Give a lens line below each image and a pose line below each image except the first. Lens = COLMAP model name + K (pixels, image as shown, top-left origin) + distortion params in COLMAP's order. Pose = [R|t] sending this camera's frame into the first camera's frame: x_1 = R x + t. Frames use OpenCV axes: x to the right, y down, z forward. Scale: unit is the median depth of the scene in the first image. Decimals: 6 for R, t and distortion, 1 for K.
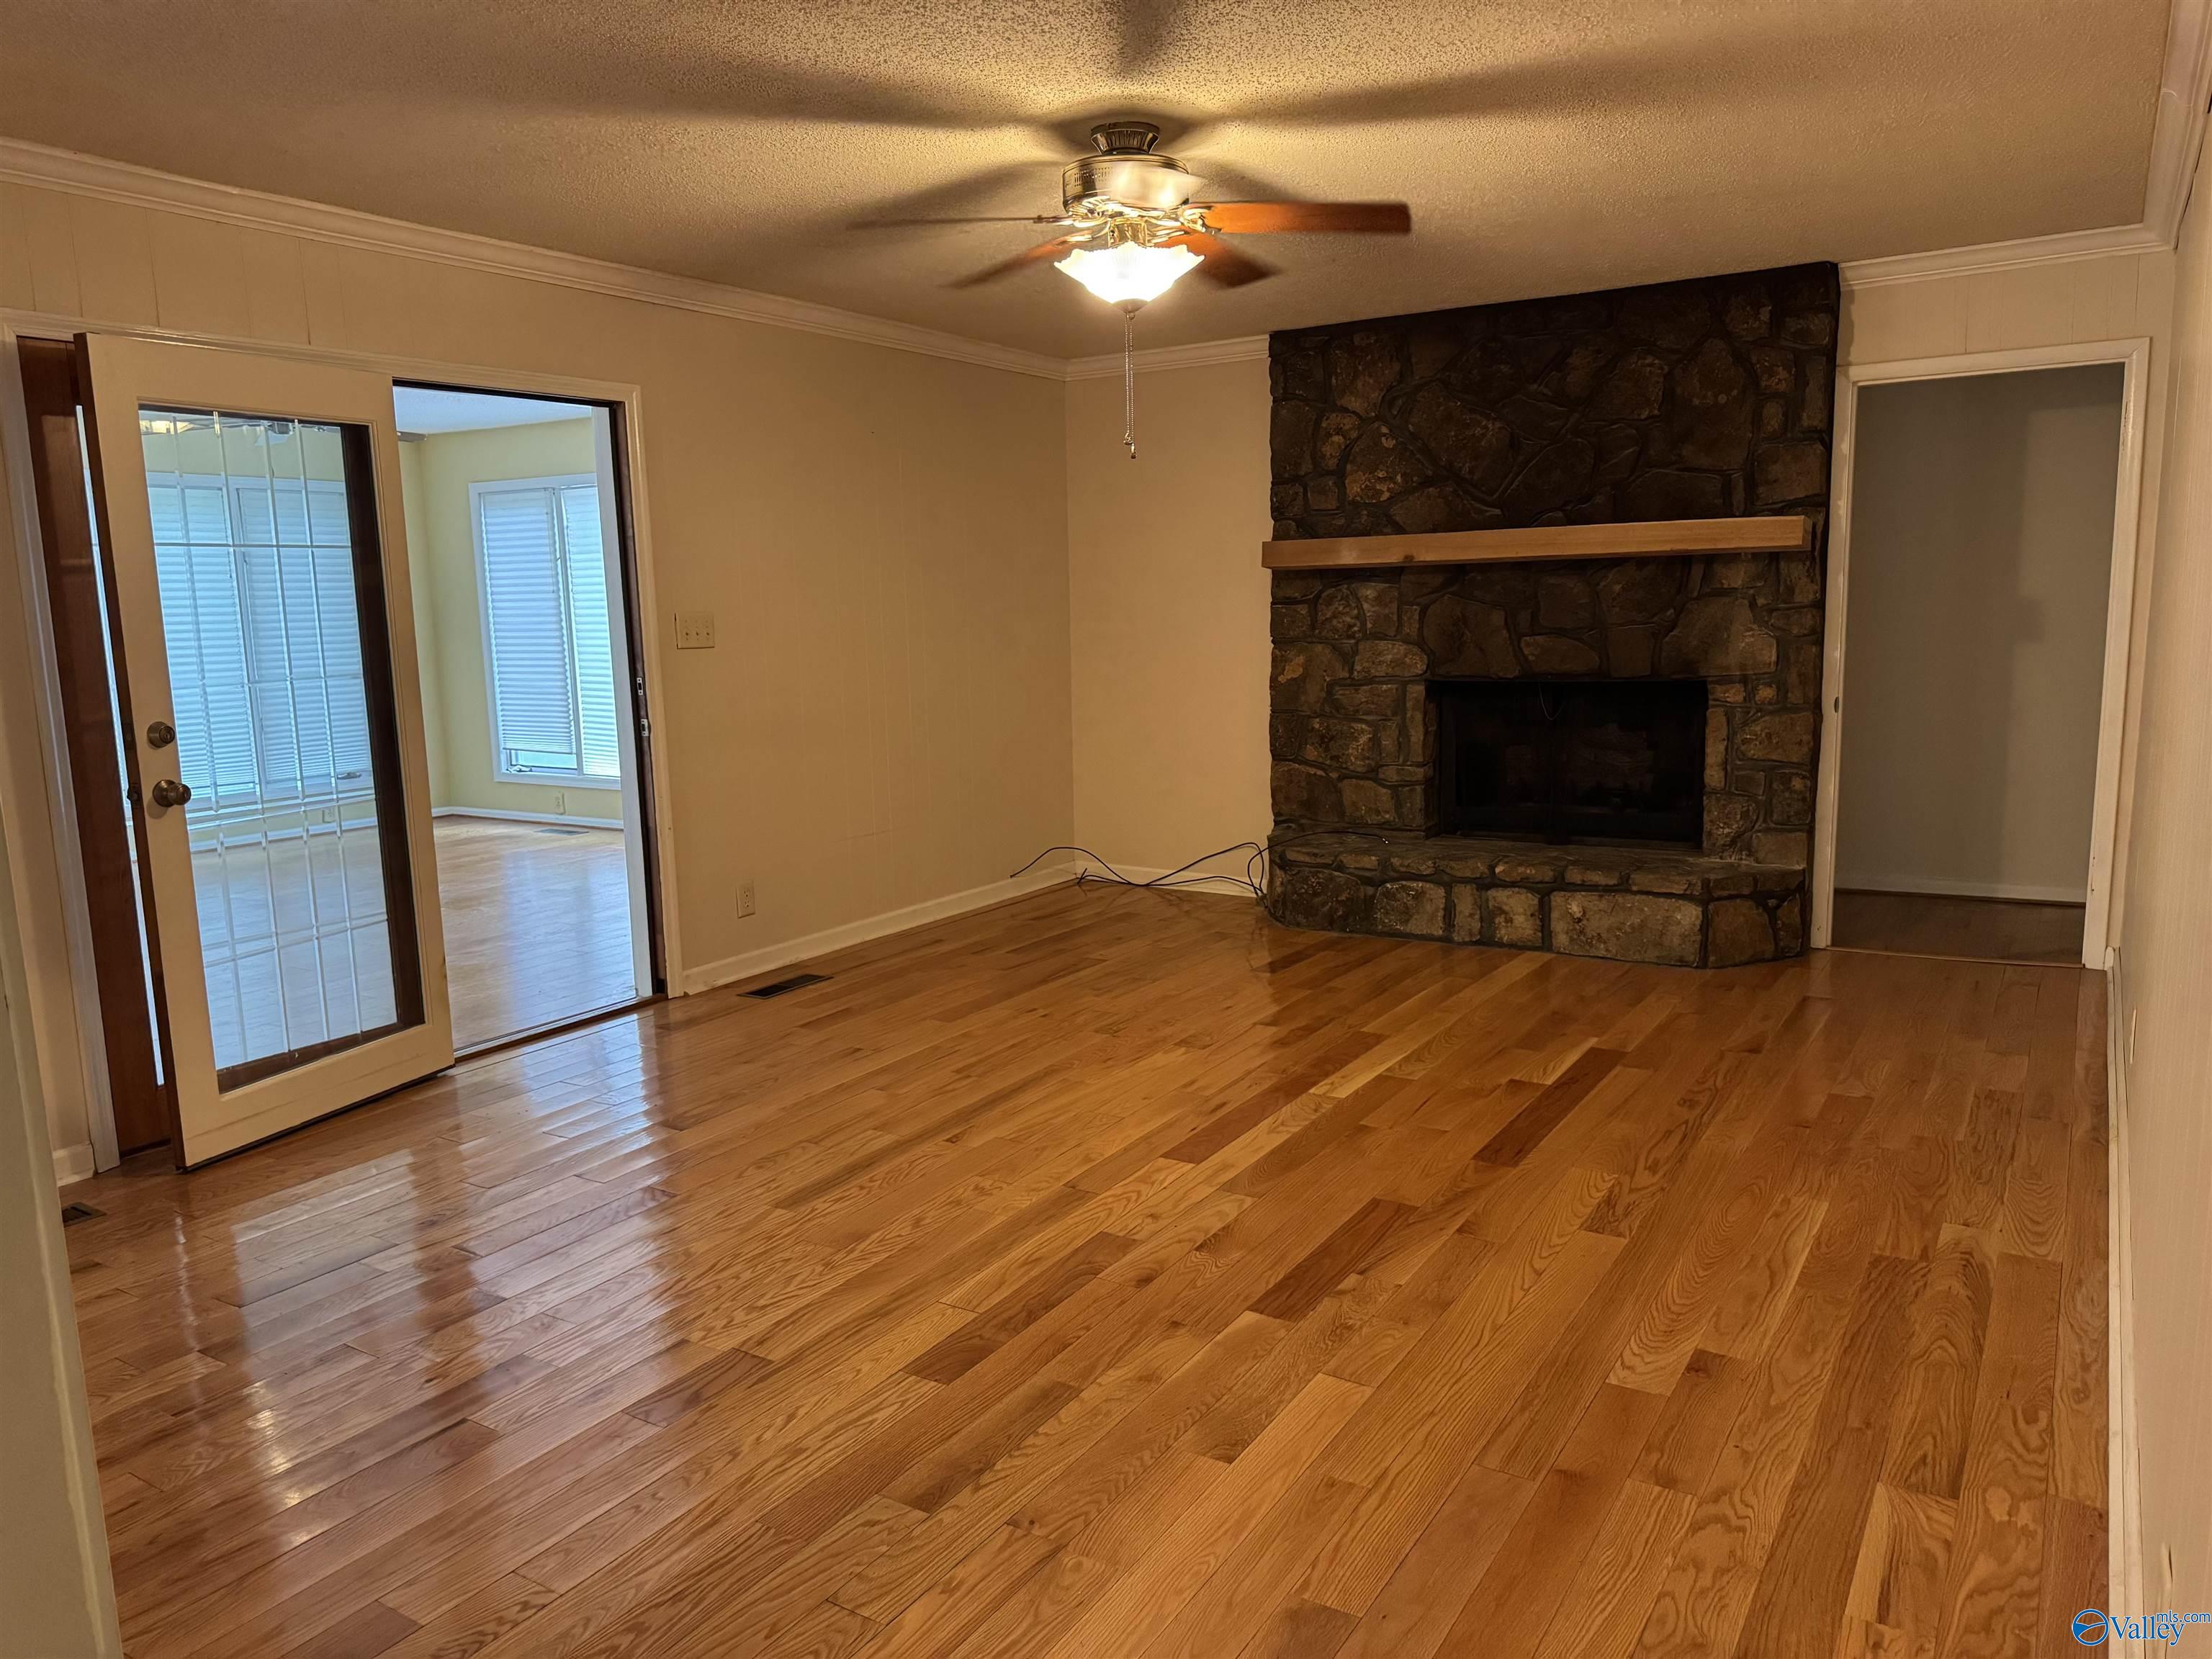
lens RADIAL K [[1562.0, 0, 1104.5], [0, 1562.0, 829.8], [0, 0, 1]] dist [0.041904, -0.024709]
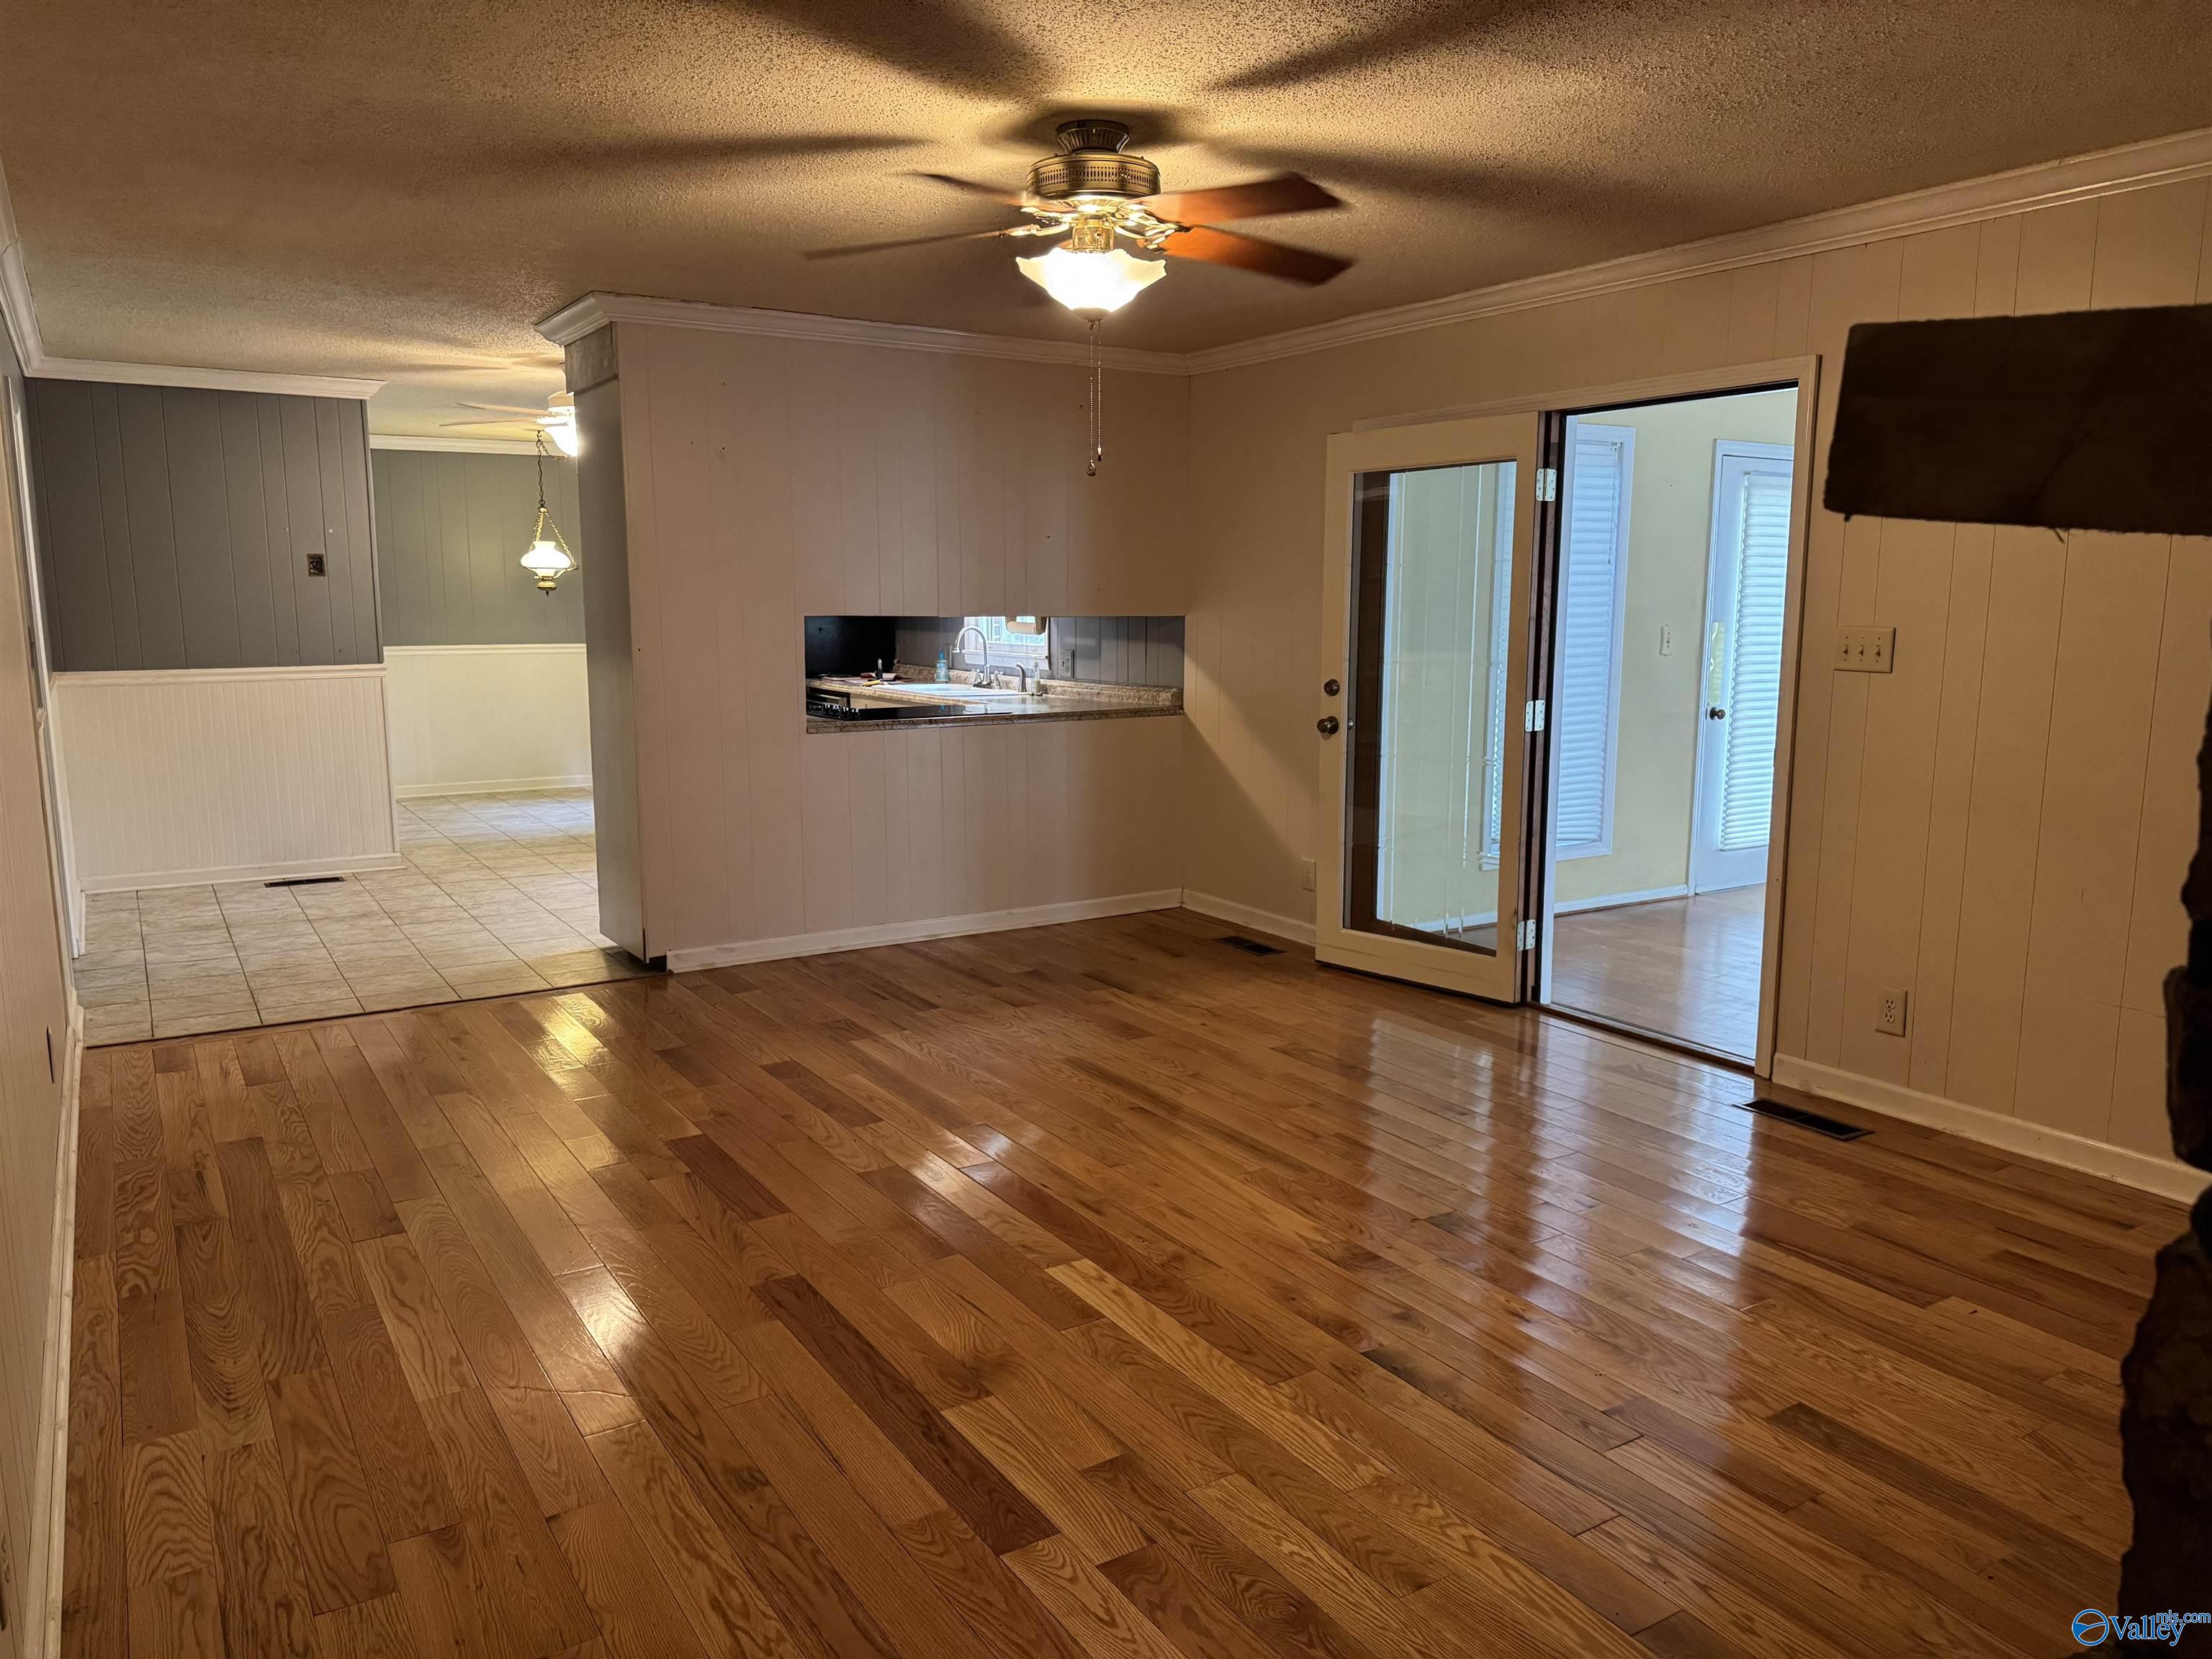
lens RADIAL K [[1562.0, 0, 1104.2], [0, 1562.0, 832.8], [0, 0, 1]] dist [0.041904, -0.024709]
pose [[-0.430524, 0.162299, -0.887867, 1.032960], [-0.130019, 0.962288, 0.238949, -0.298263], [0.893165, 0.218313, -0.393186, 1.656822]]
